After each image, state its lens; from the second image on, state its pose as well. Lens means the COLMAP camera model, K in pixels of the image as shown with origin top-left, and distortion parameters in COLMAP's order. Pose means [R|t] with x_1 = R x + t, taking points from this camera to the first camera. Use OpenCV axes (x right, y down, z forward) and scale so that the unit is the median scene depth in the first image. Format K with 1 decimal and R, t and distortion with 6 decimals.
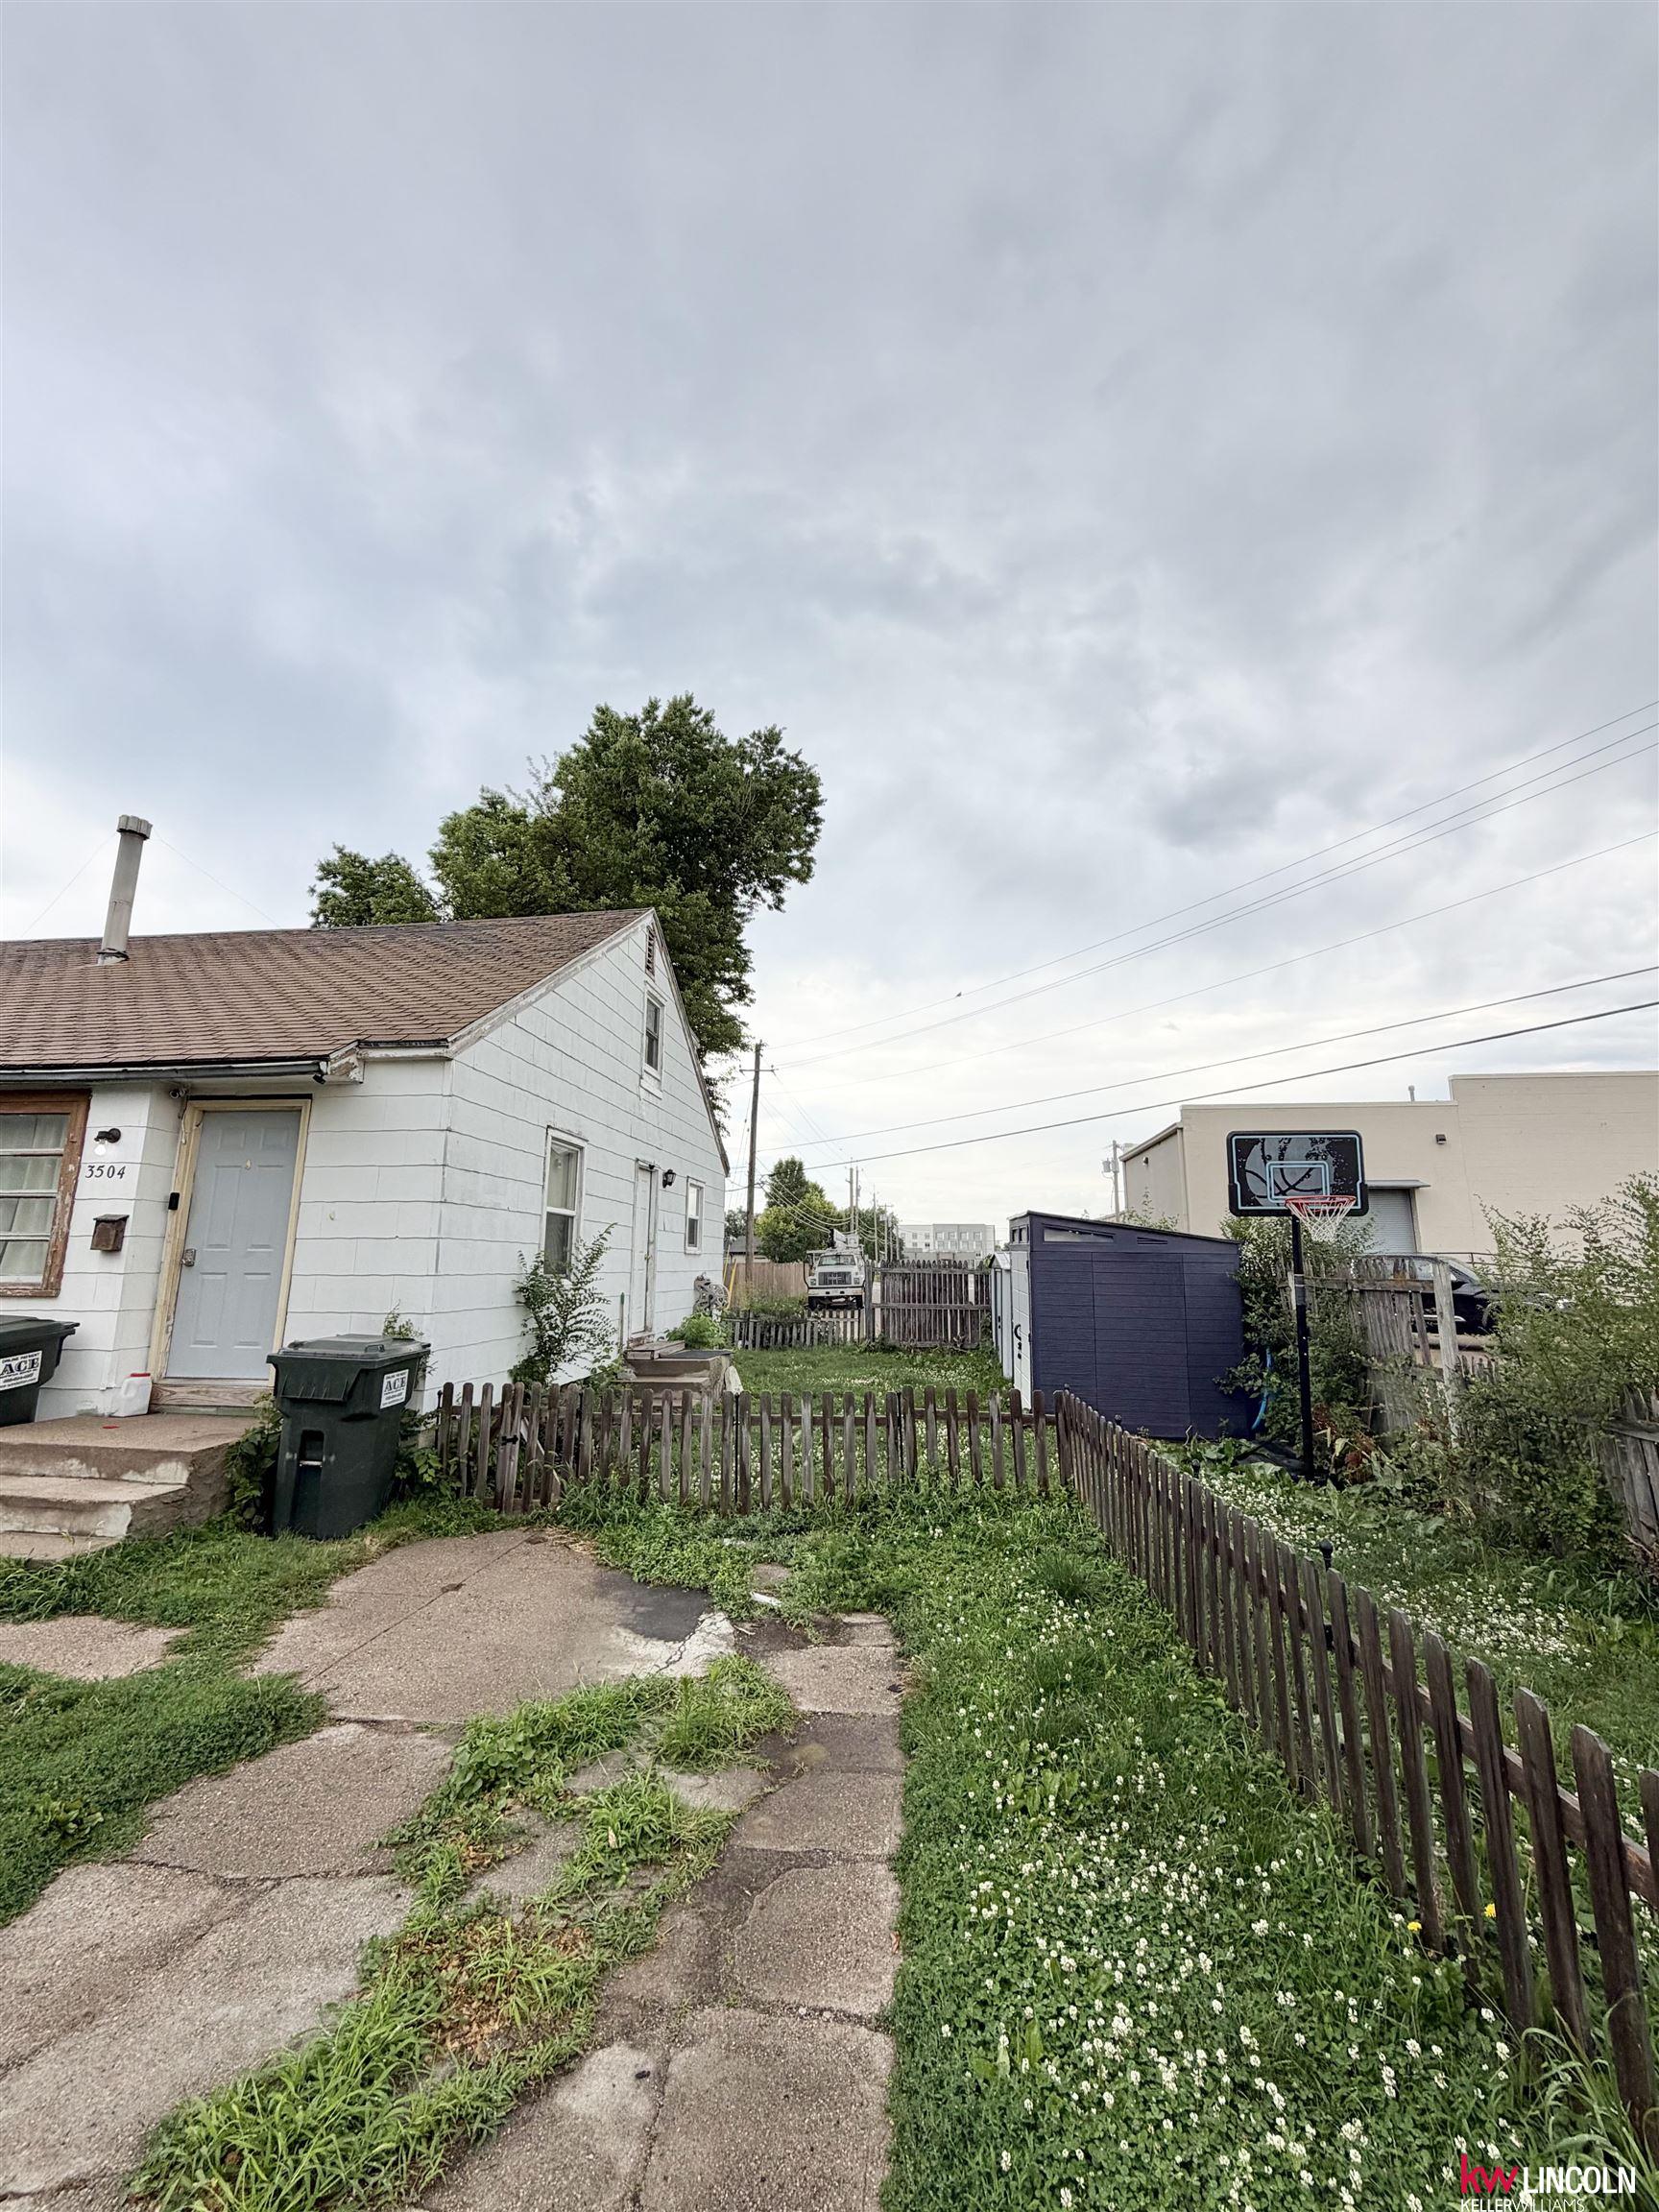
lens RADIAL K [[884.5, 0, 829.5], [0, 884.5, 1106.0], [0, 0, 1]] dist [0.000298, 0.000016]
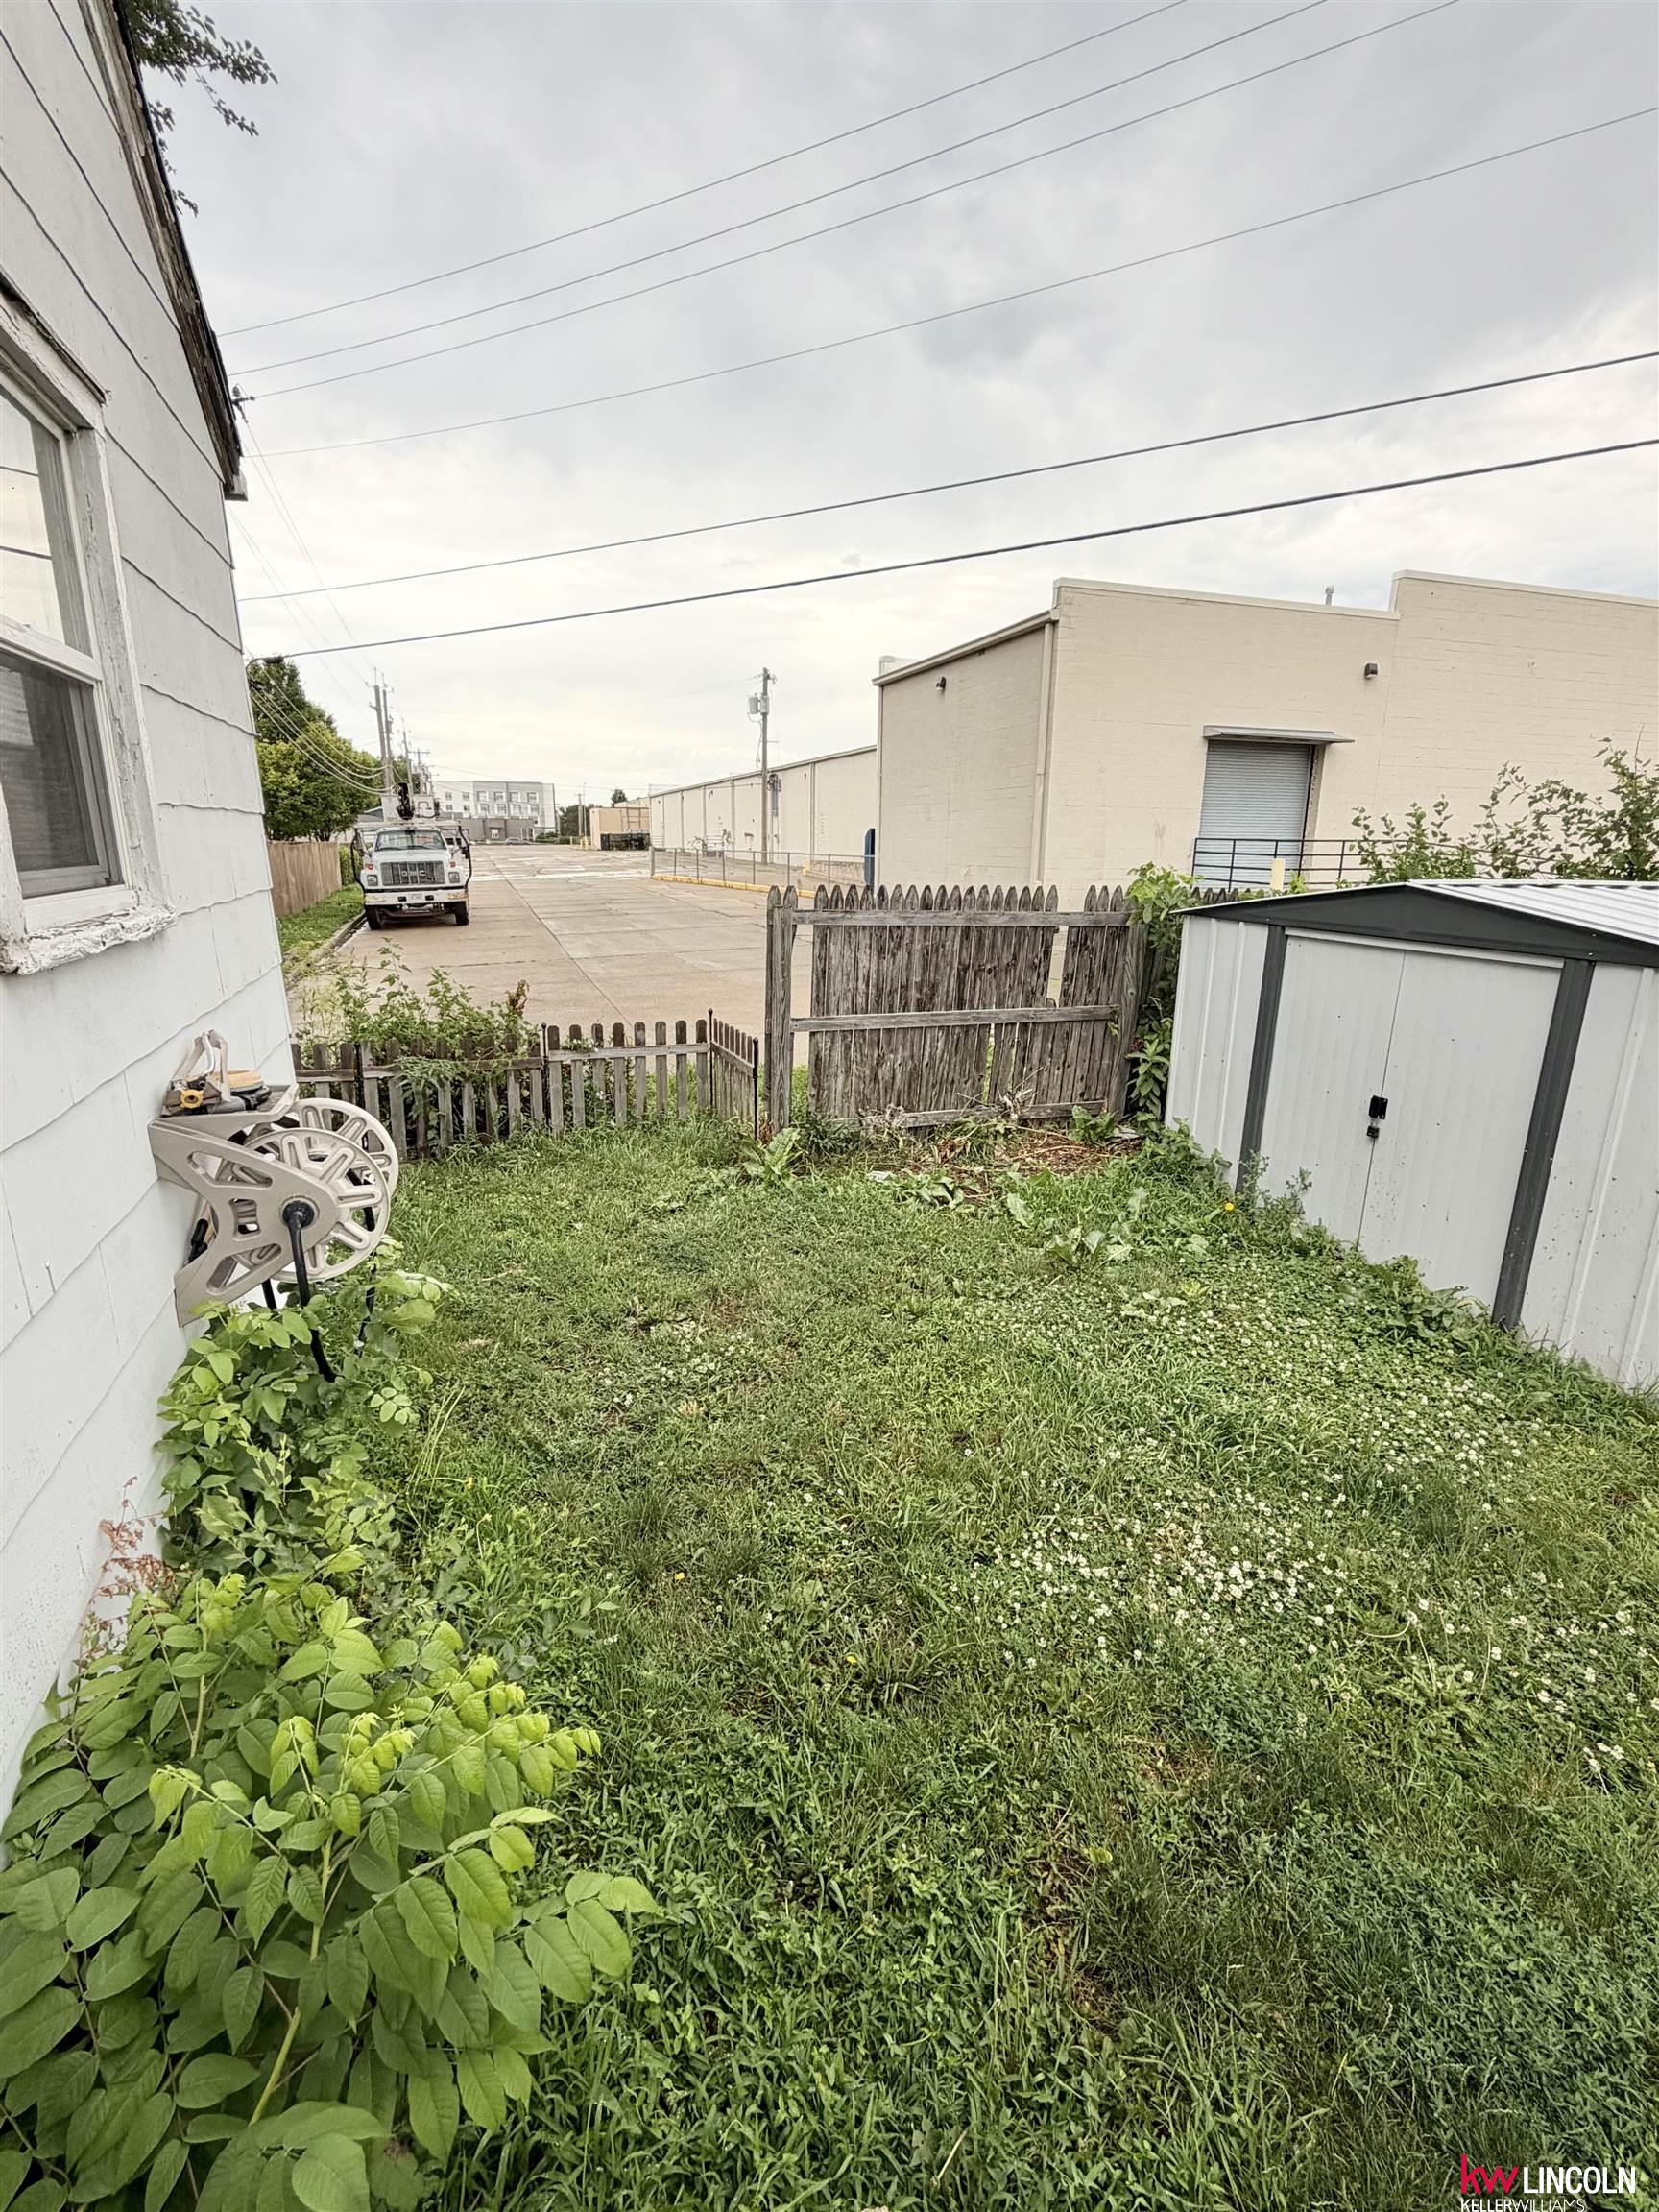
lens RADIAL K [[1030.6, 0, 829.5], [0, 1030.6, 1106.0], [0, 0, 1]] dist [-0.000439, -0.000077]
pose [[0.903440, -0.104166, 0.415867, -0.043546], [-0.081038, 0.911052, 0.404249, 0.041072], [-0.420985, -0.398916, 0.814640, 0.286001]]
